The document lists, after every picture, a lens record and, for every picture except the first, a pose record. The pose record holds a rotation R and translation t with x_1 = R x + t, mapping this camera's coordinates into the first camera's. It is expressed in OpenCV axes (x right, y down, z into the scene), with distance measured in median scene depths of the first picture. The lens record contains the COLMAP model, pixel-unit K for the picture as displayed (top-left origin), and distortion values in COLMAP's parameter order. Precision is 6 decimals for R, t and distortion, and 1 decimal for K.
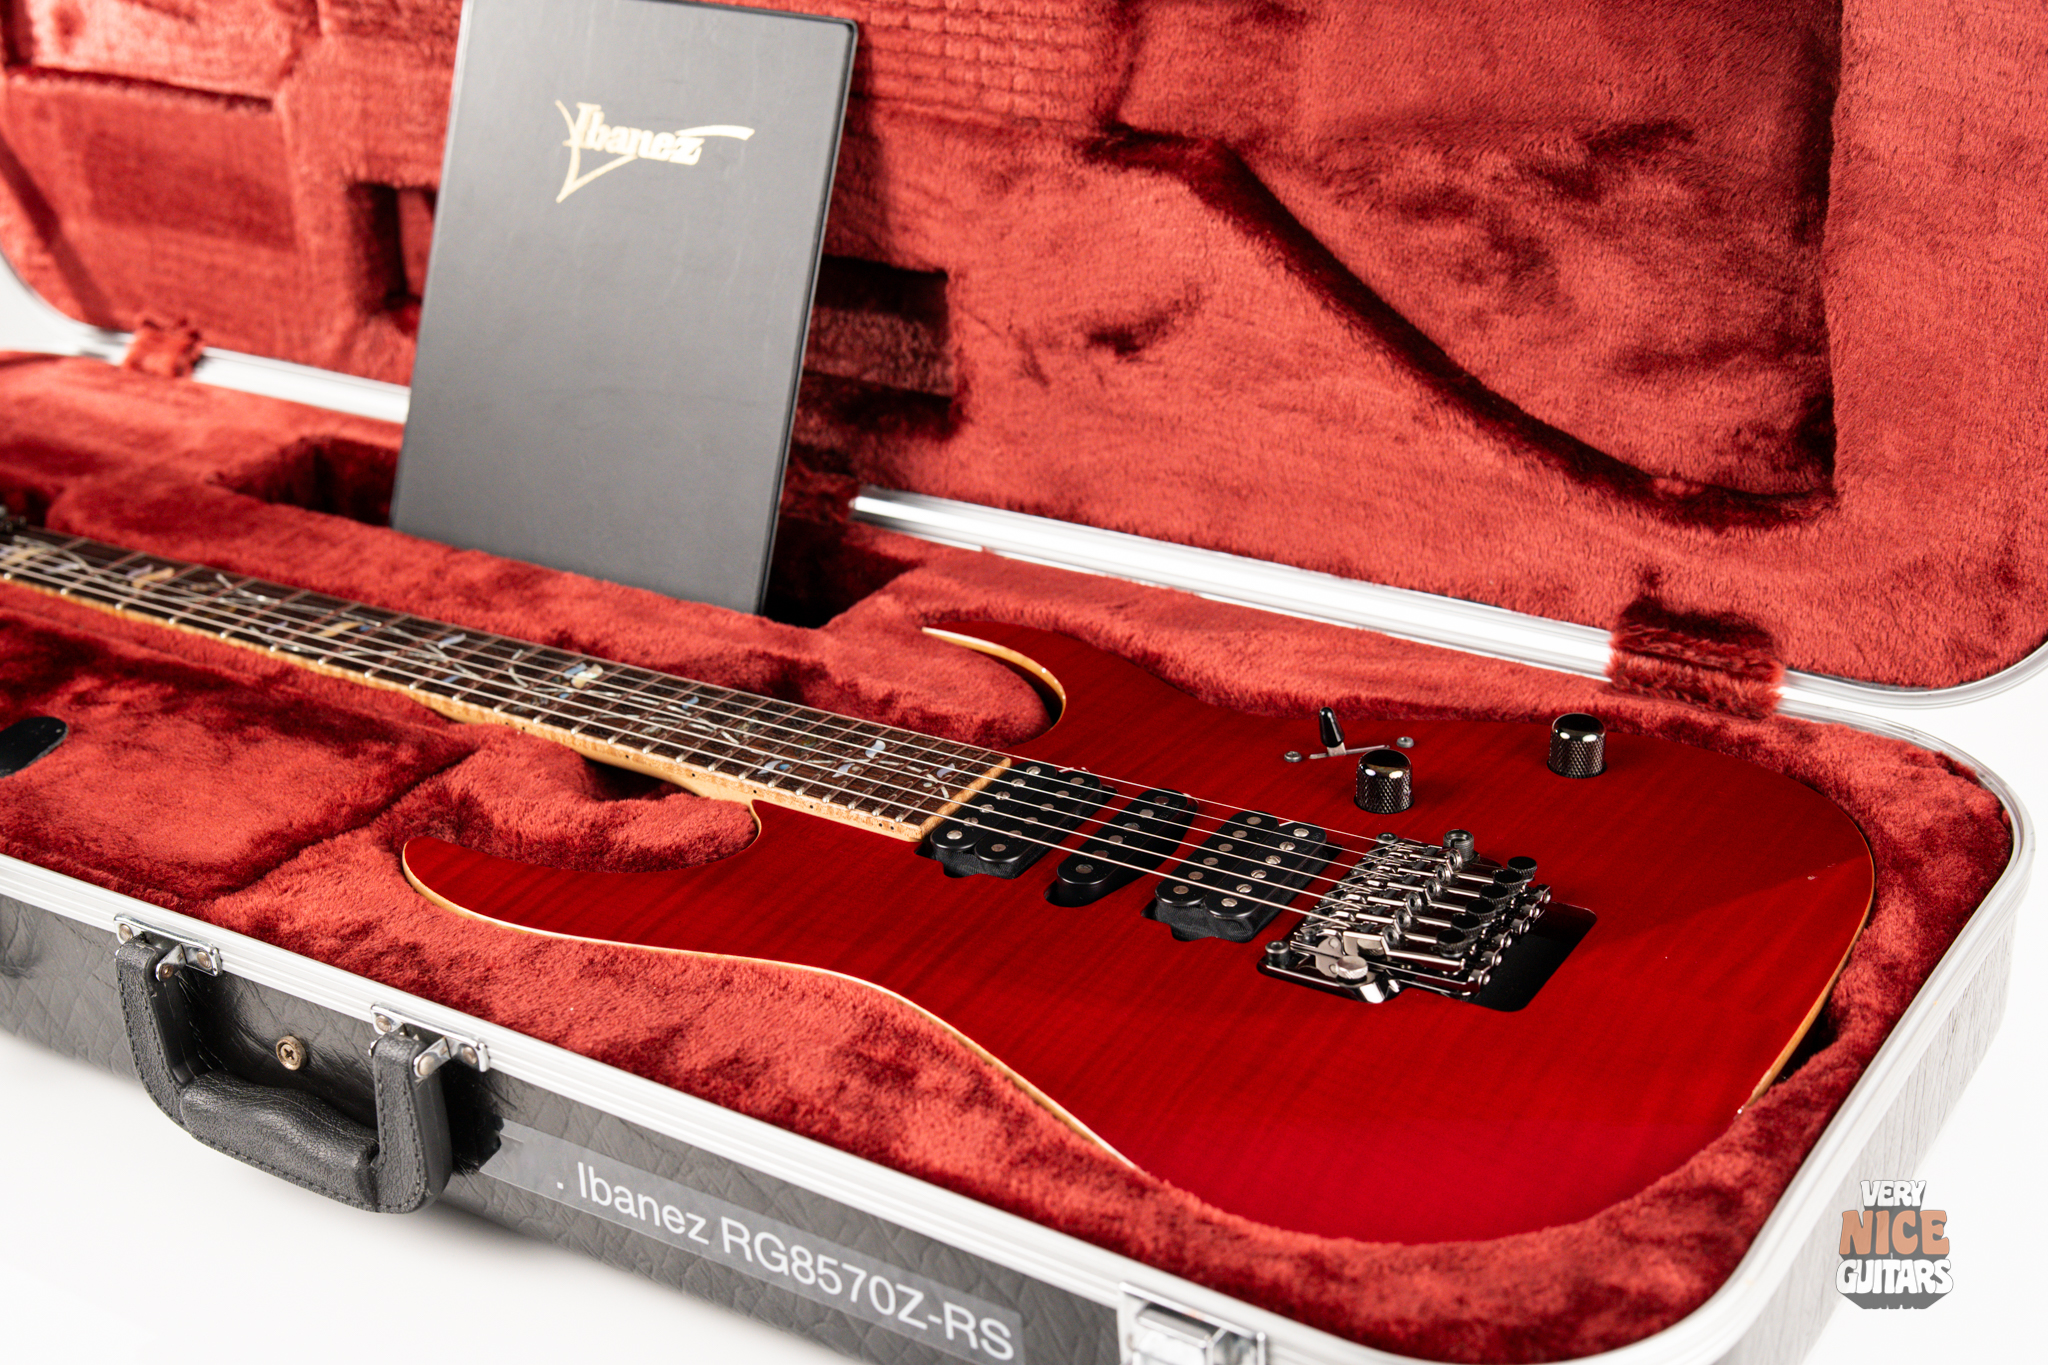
lens RADIAL K [[2915.4, 0, 1024.0], [0, 2915.4, 682.5], [0, 0, 1]] dist [0.062381, -0.239083]
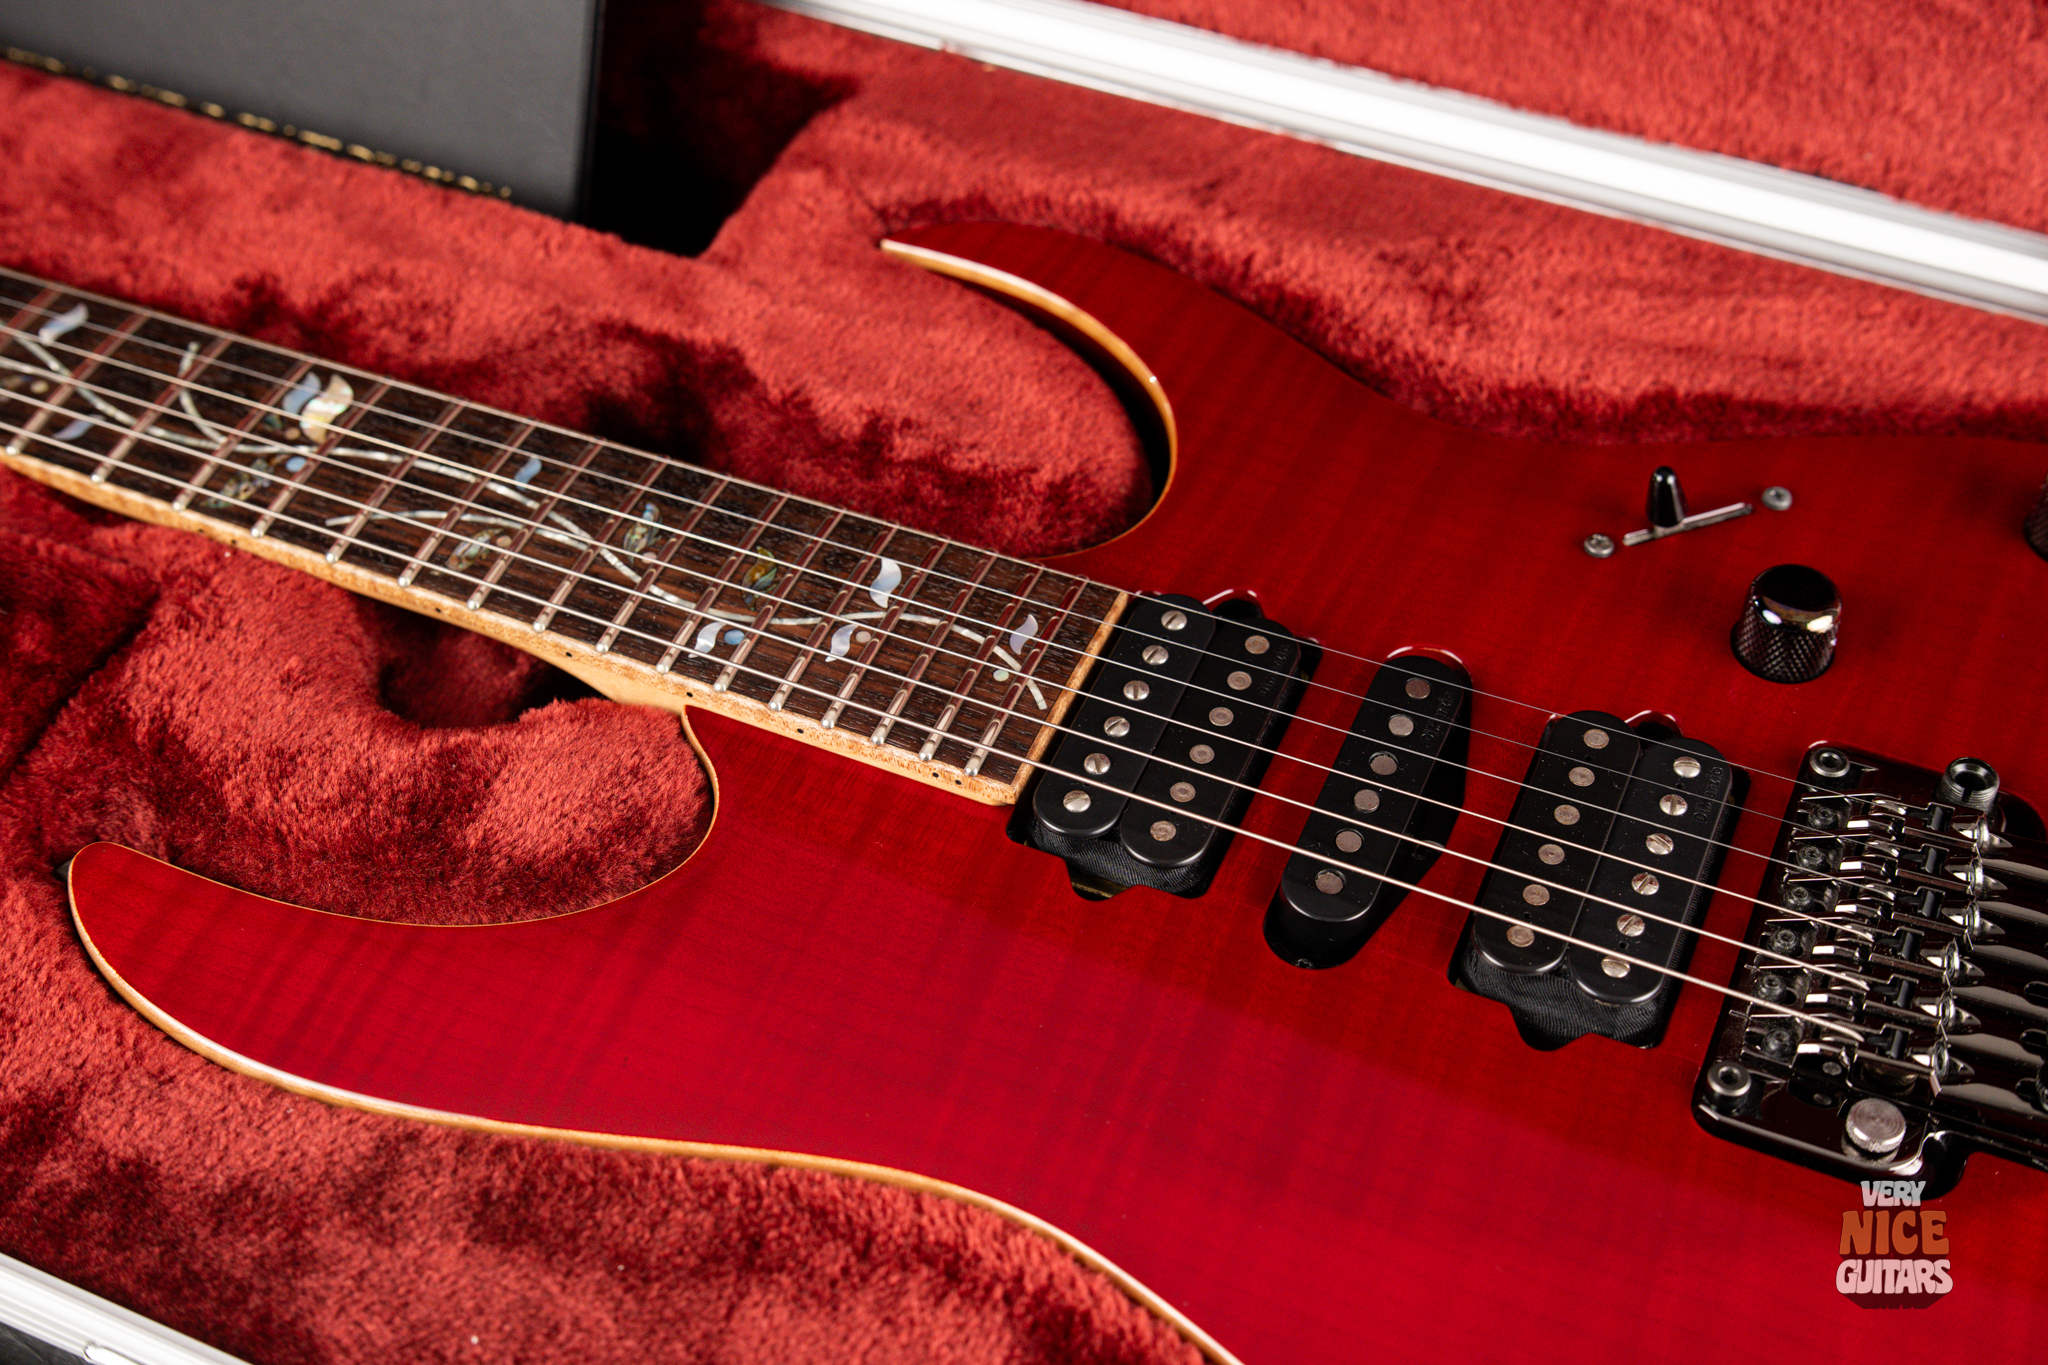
lens RADIAL K [[2915.4, 0, 1024.0], [0, 2915.4, 682.5], [0, 0, 1]] dist [0.062381, -0.239083]
pose [[0.988294, -0.086701, 0.125528, -0.092853], [0.034121, 0.927591, 0.372035, -0.162243], [-0.148694, -0.363397, 0.919692, 0.442610]]
